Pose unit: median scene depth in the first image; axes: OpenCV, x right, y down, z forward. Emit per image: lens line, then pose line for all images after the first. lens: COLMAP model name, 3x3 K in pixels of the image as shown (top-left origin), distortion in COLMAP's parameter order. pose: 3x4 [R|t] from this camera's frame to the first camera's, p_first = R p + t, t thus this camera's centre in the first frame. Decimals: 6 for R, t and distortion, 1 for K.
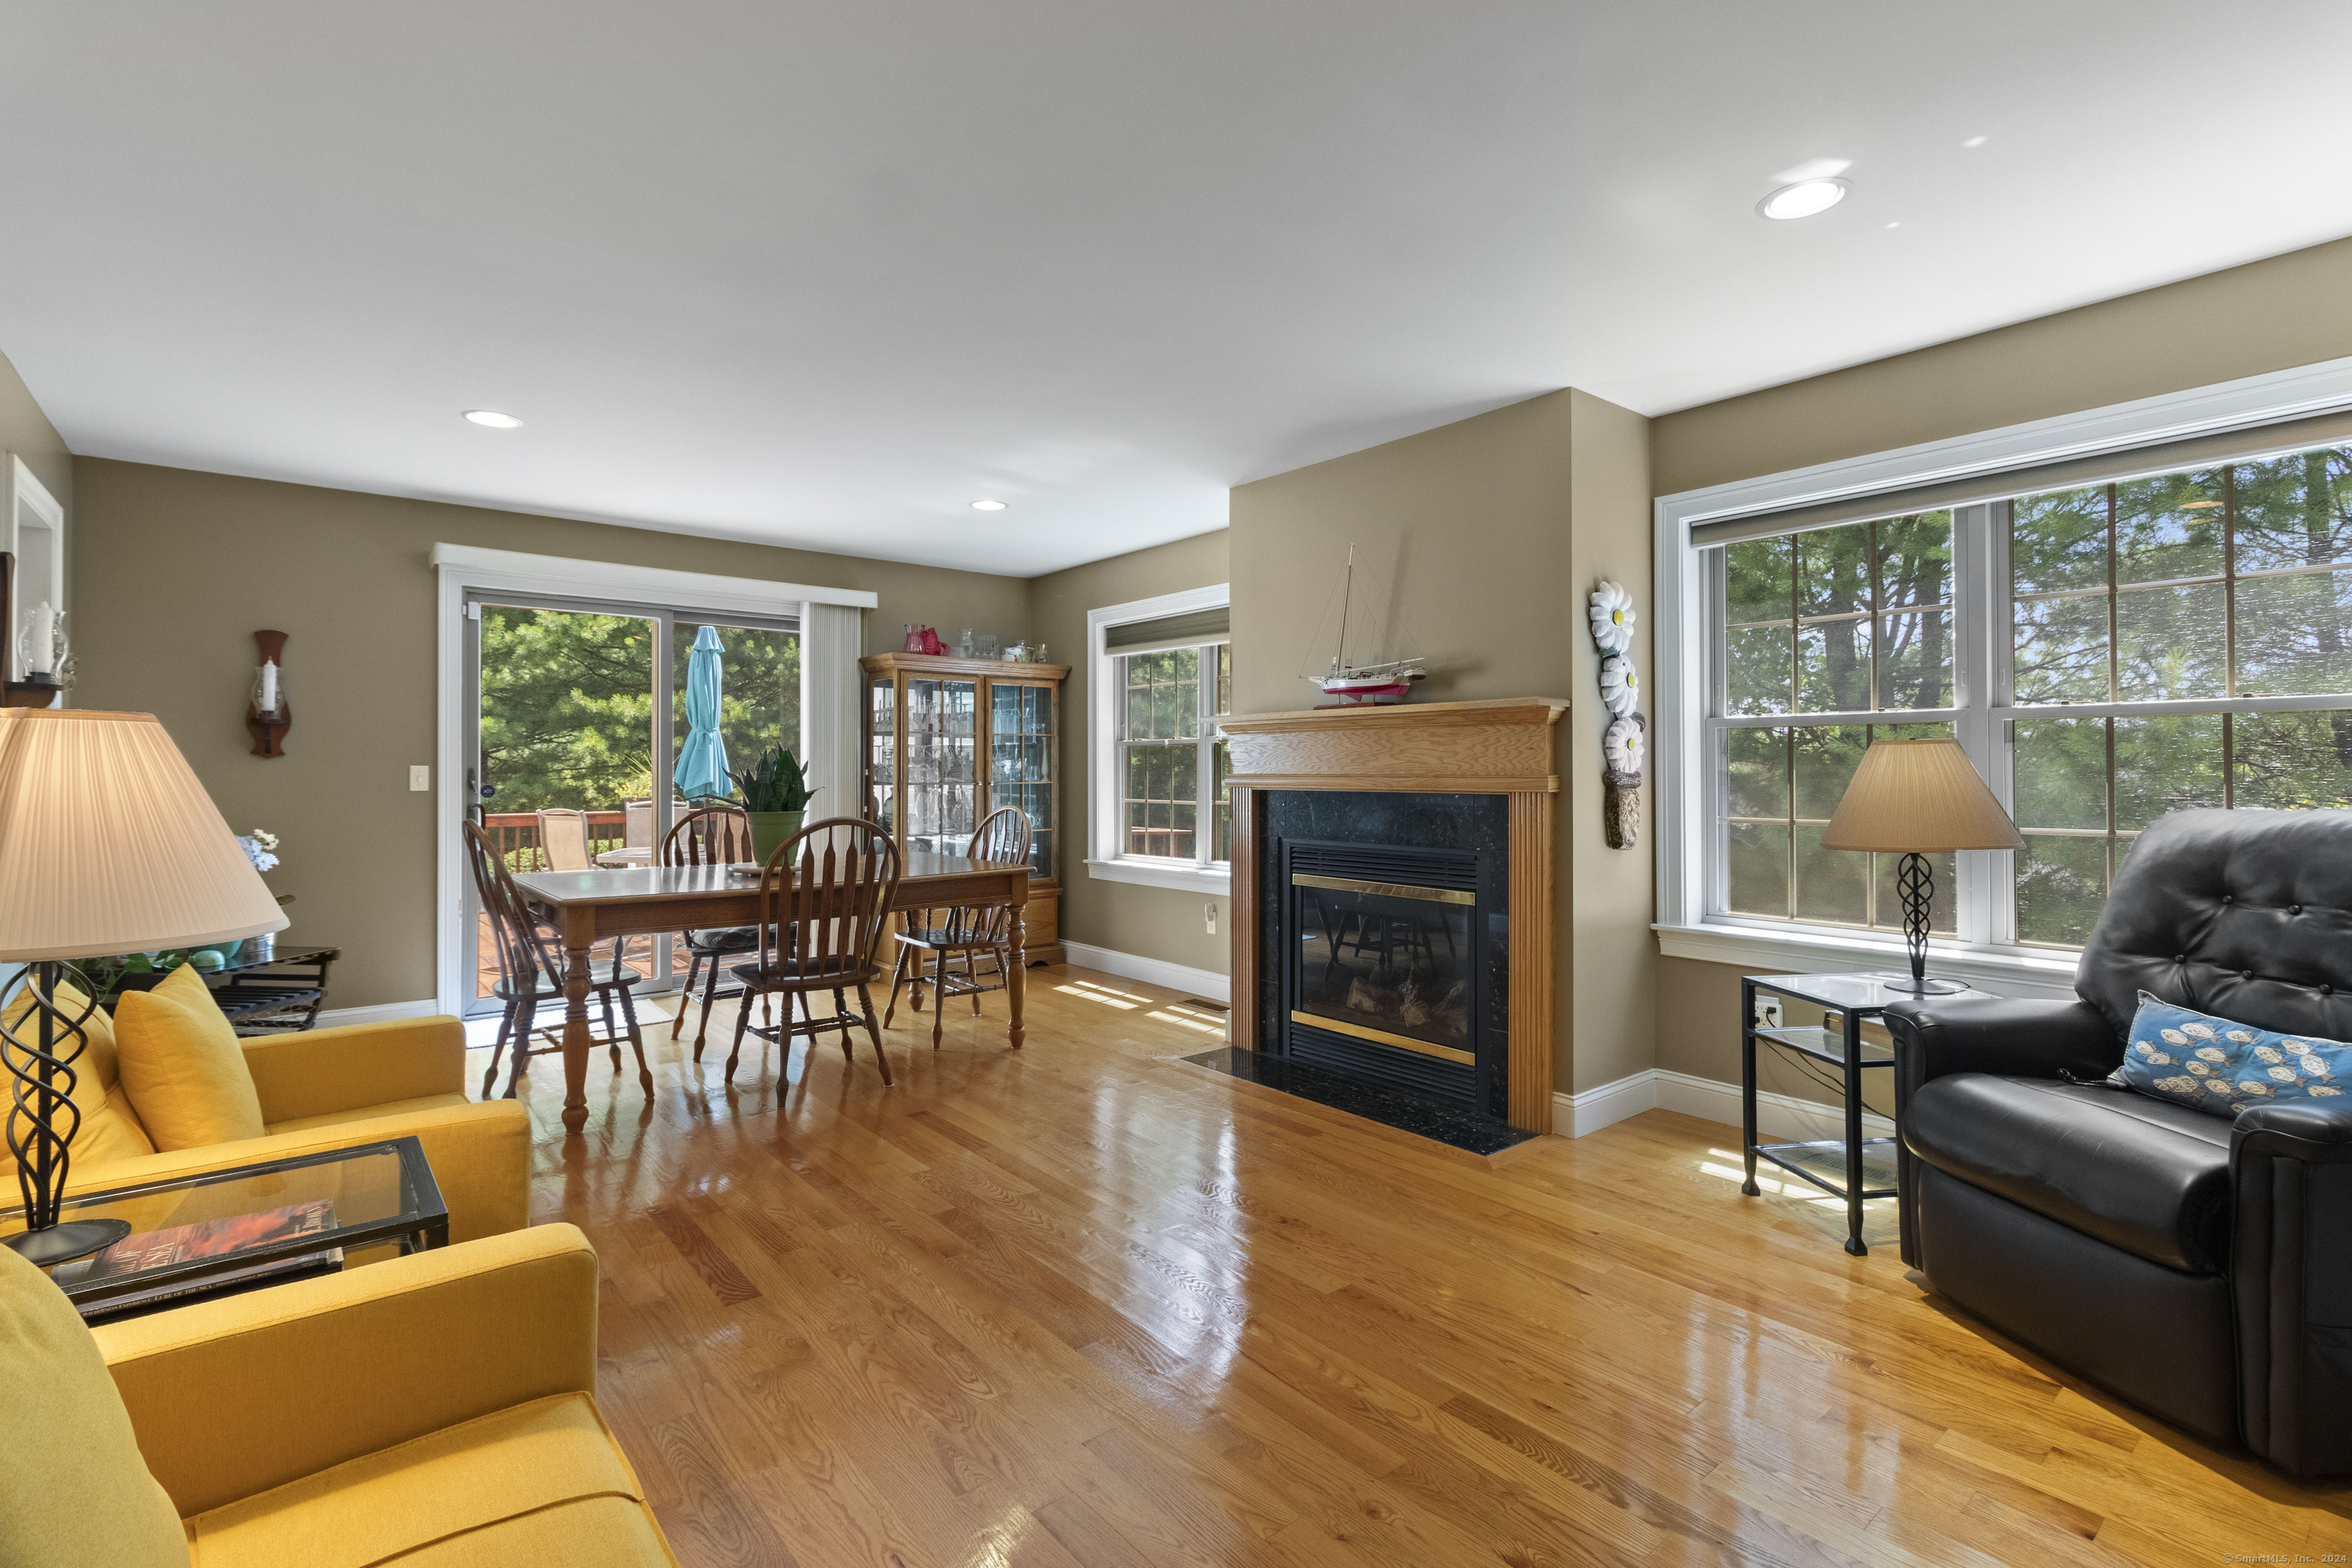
lens RADIAL K [[1088.7, 0, 1170.2], [0, 1088.7, 772.4], [0, 0, 1]] dist [-0.000127, 0.000183]
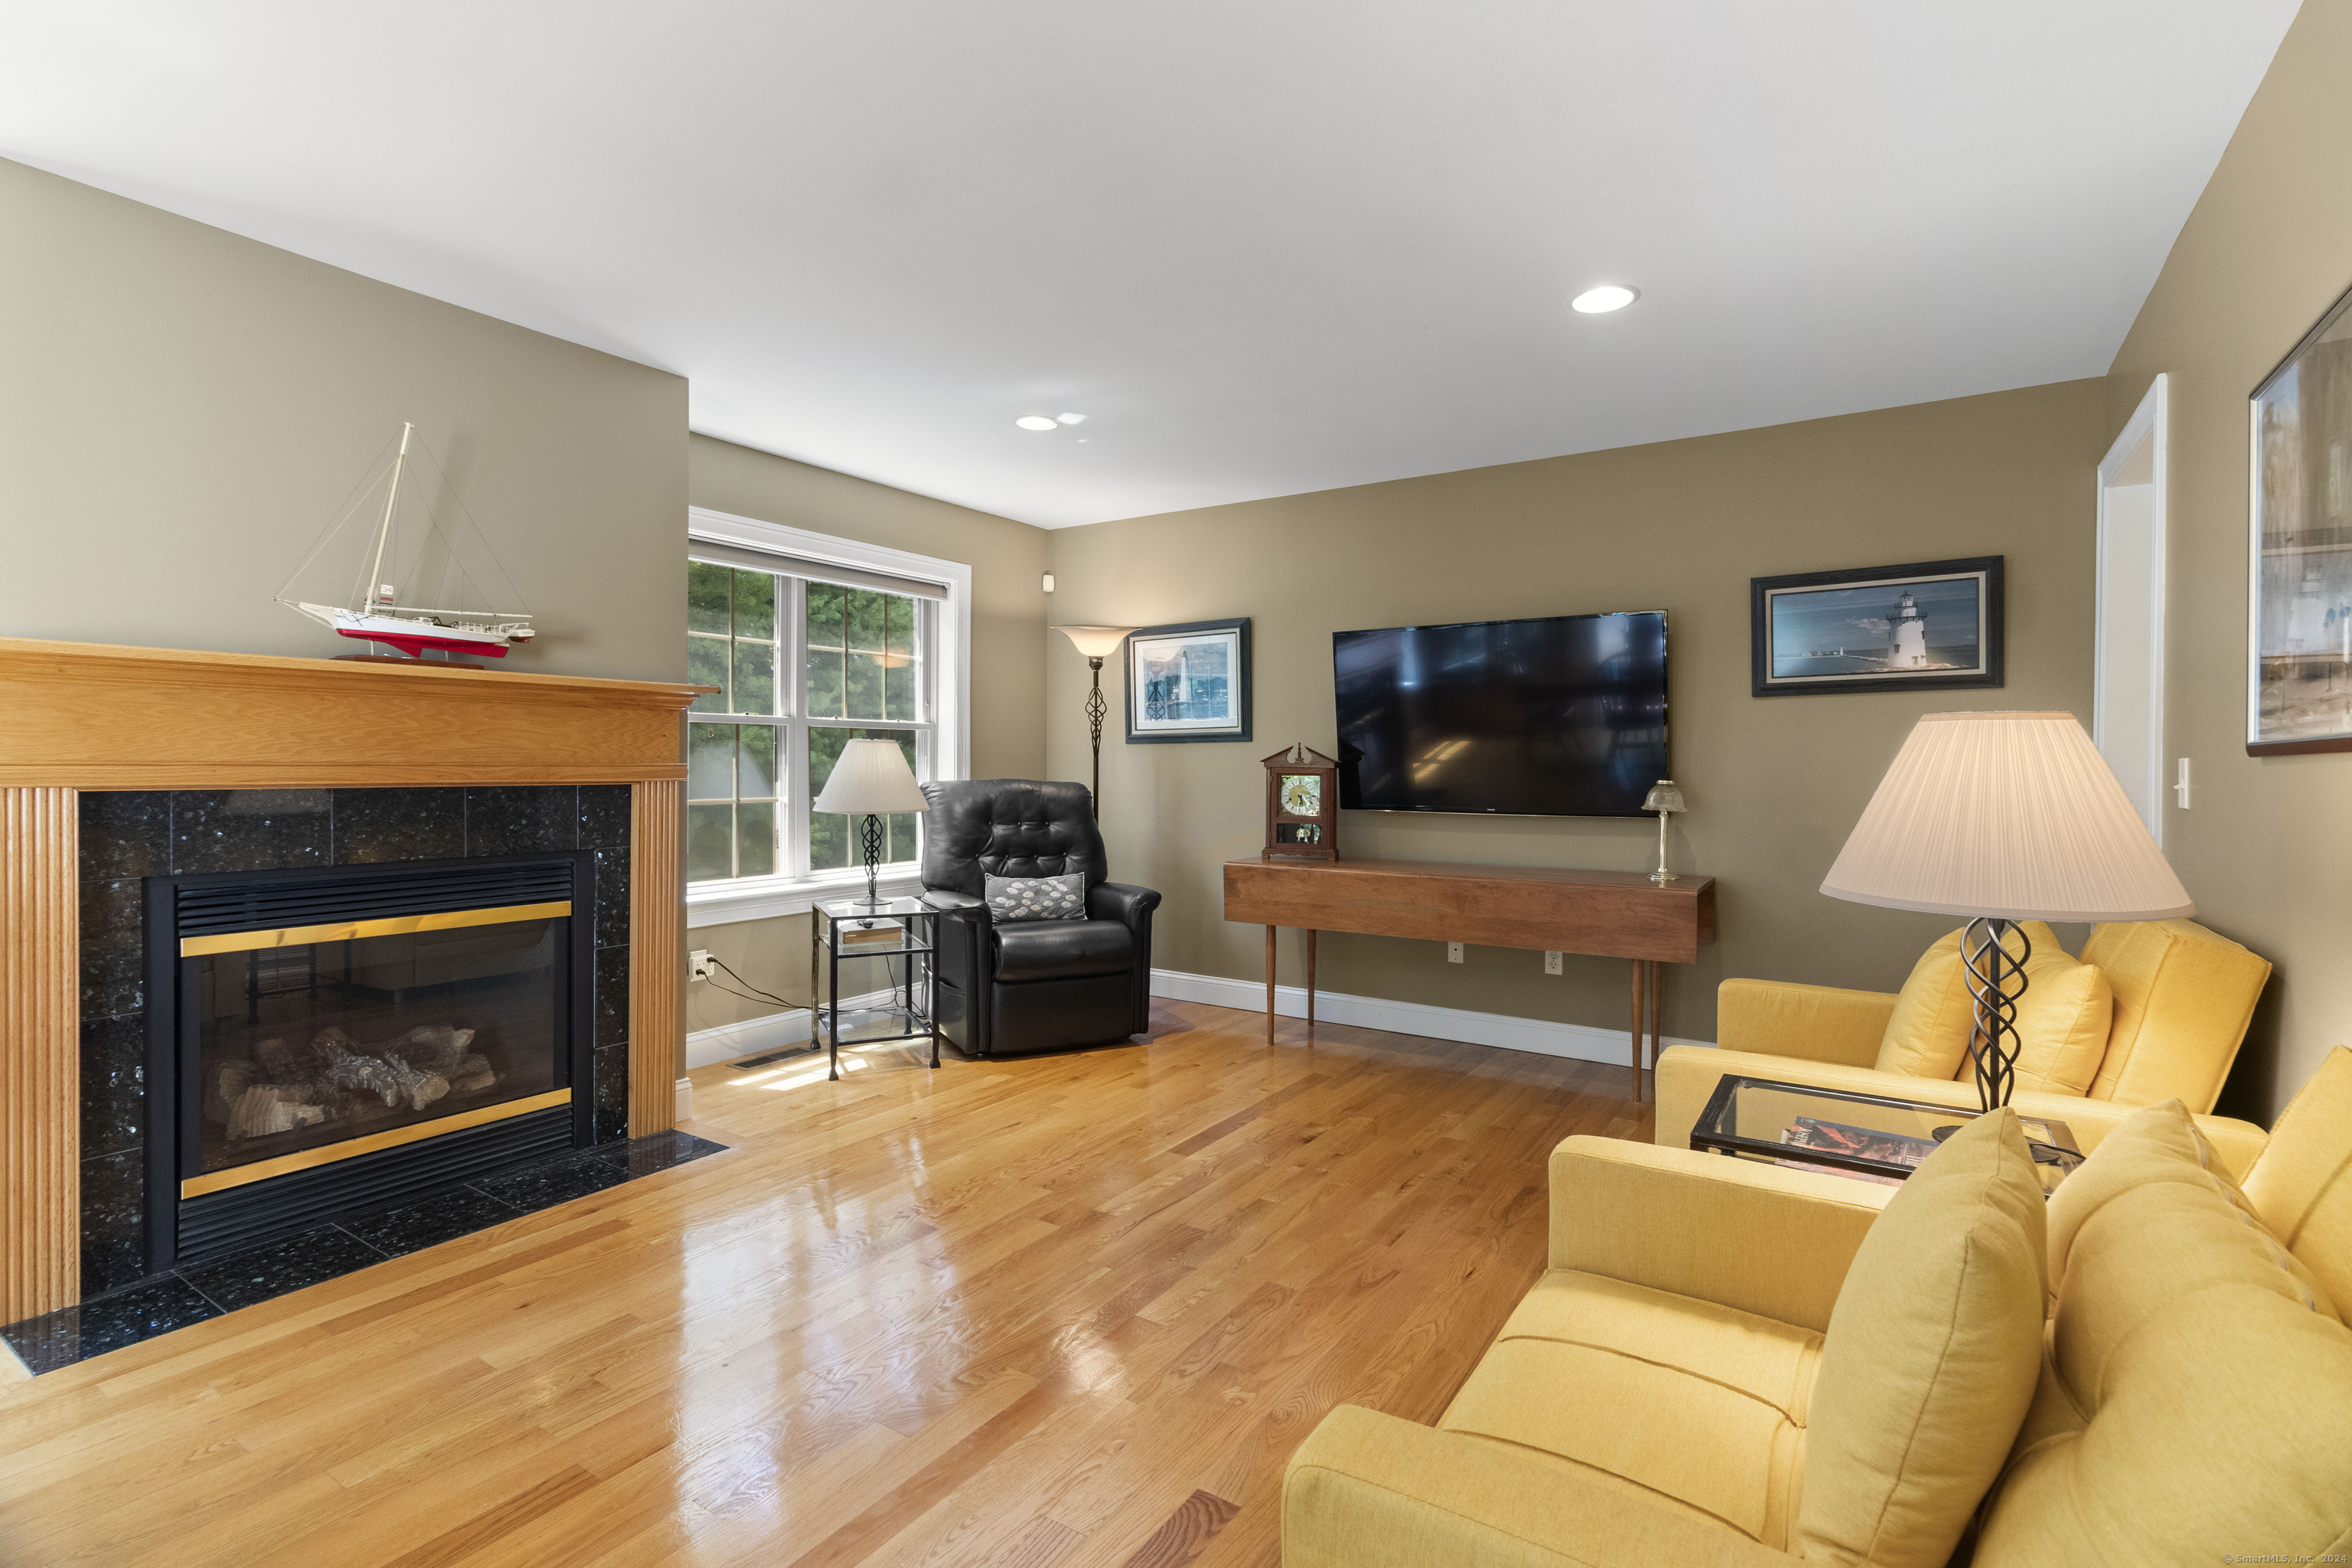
lens RADIAL K [[1107.2, 0, 1185.2], [0, 1107.2, 776.0], [0, 0, 1]] dist [-0.001542, -0.001065]
pose [[-0.314305, -0.010718, 0.949262, -0.701092], [-0.002161, 0.999942, 0.010574, 0.002430], [-0.949320, 0.001273, -0.314310, 0.817127]]
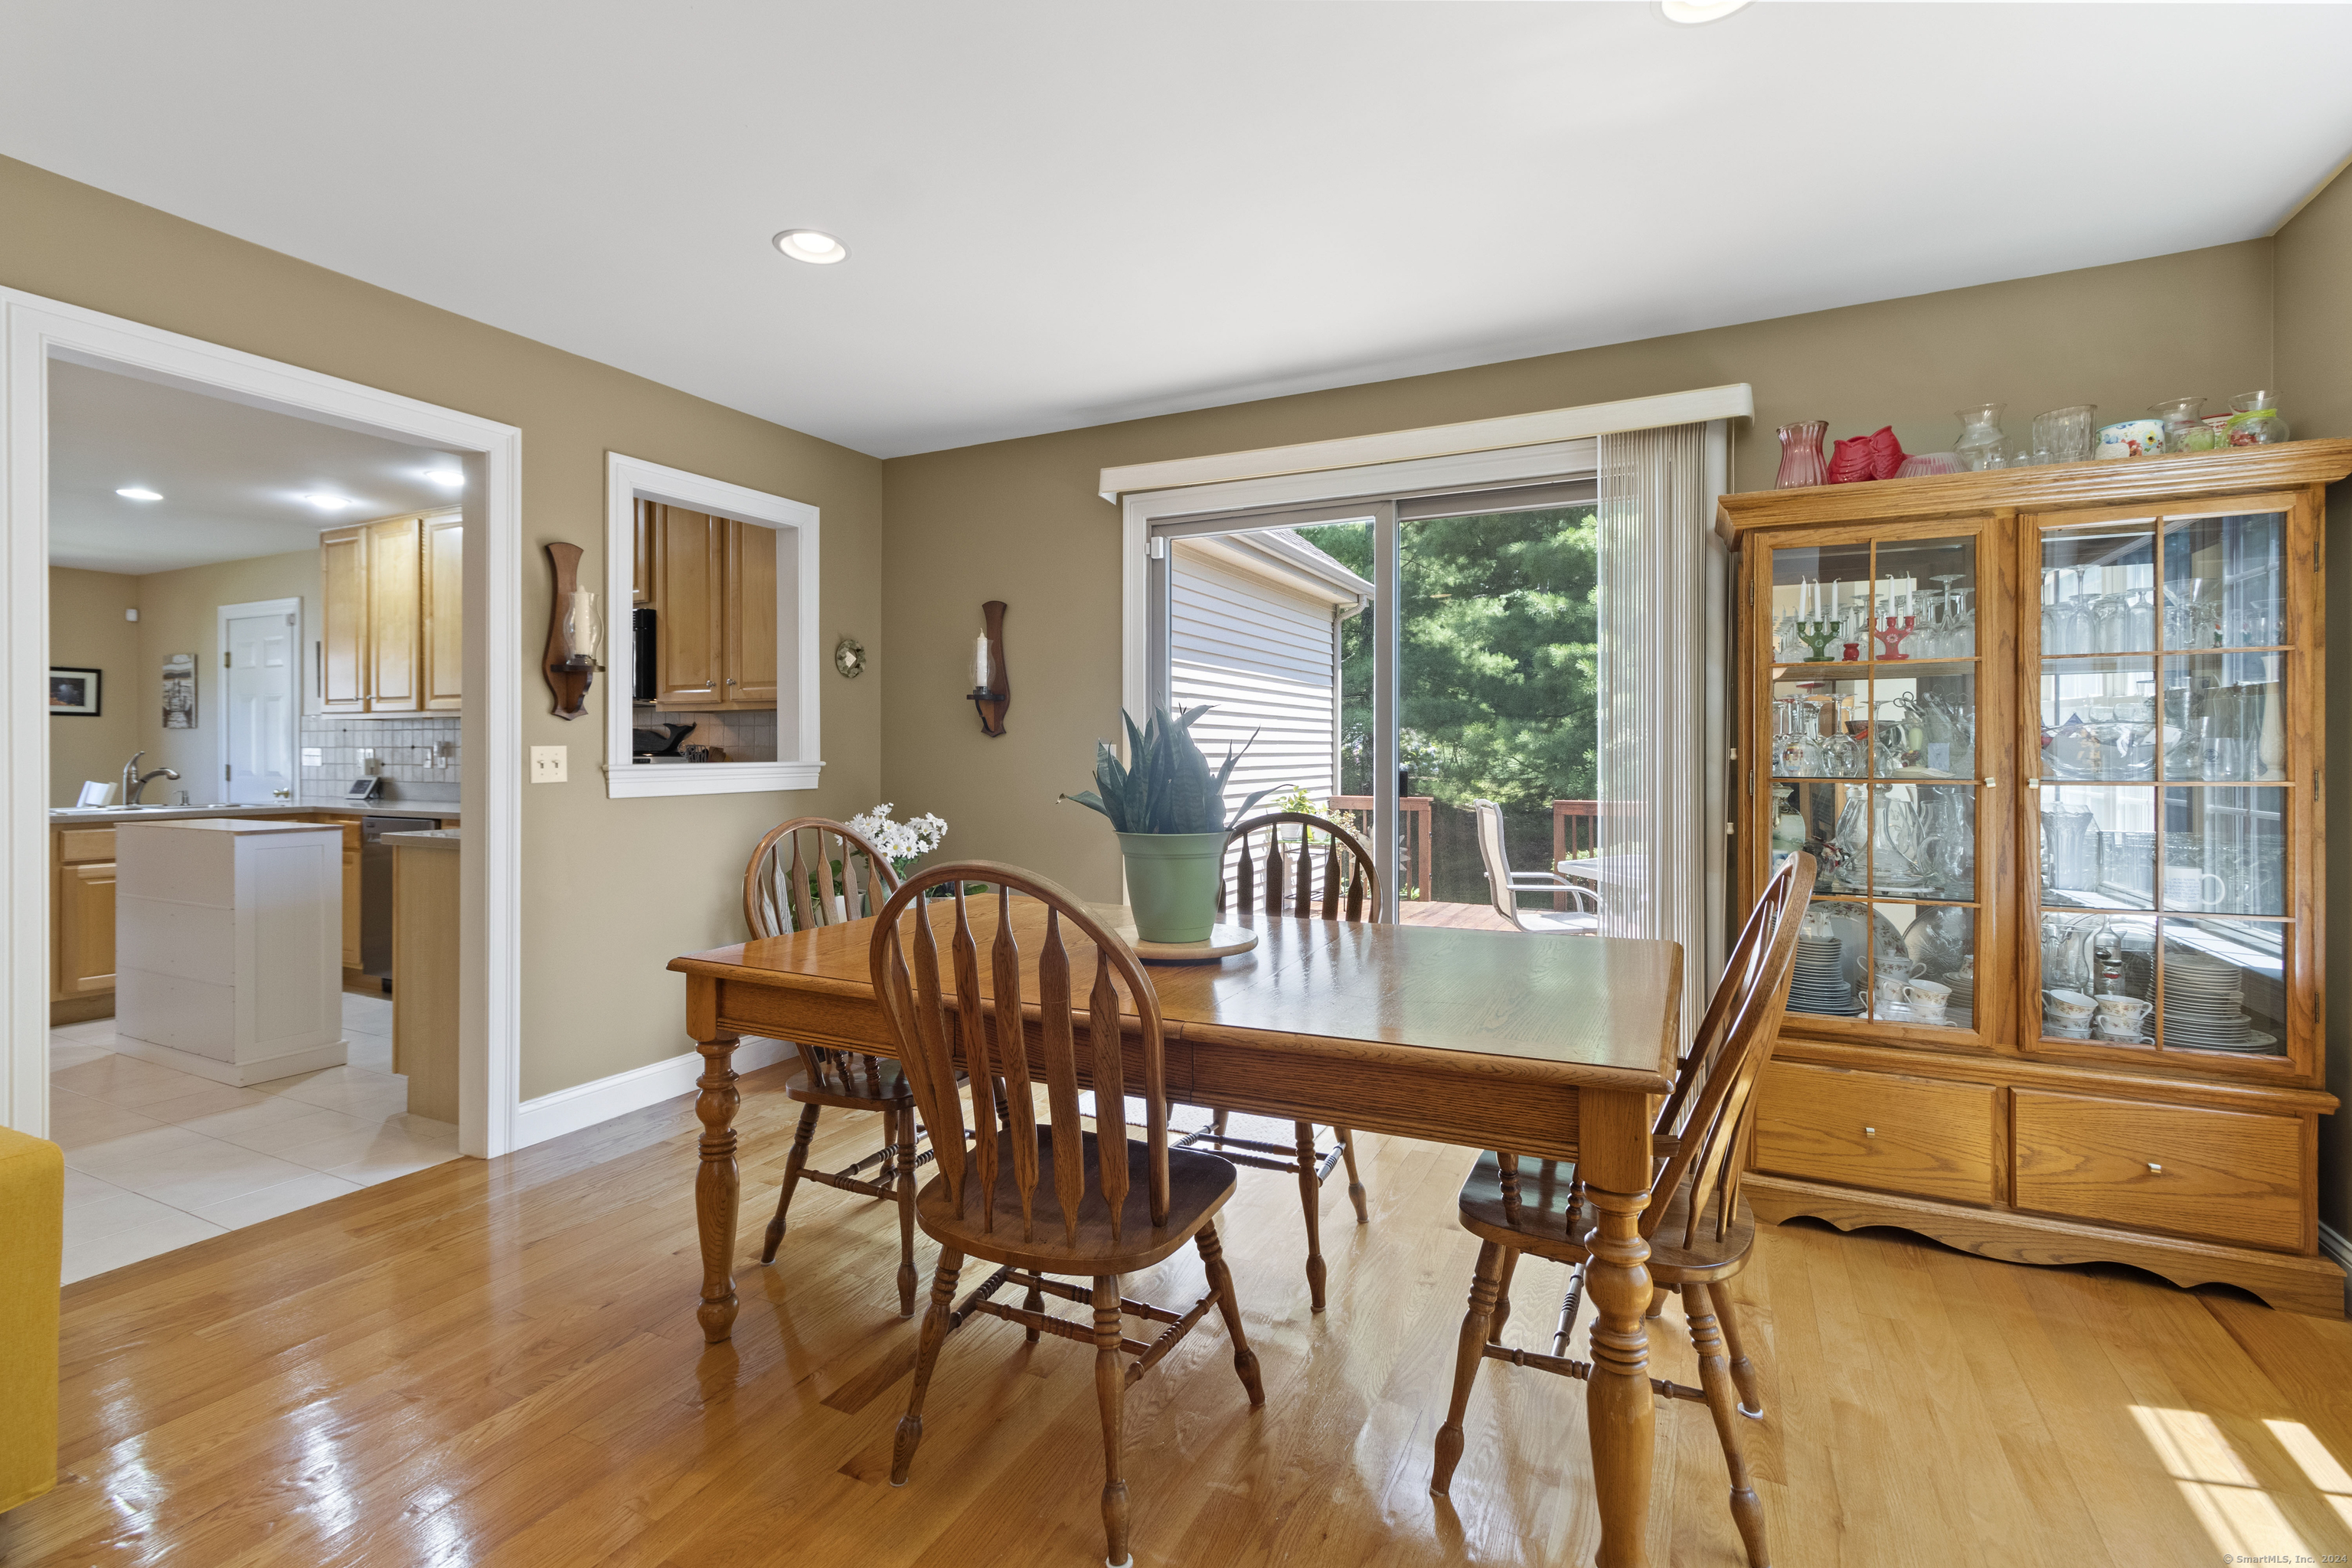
lens RADIAL K [[1072.4, 0, 1172.9], [0, 1072.4, 744.5], [0, 0, 1]] dist [0.000622, 0.000053]
pose [[0.411112, -0.005403, -0.911569, 0.099873], [-0.001354, 0.999978, -0.006538, -0.000749], [0.911584, 0.003922, 0.411095, 0.945165]]
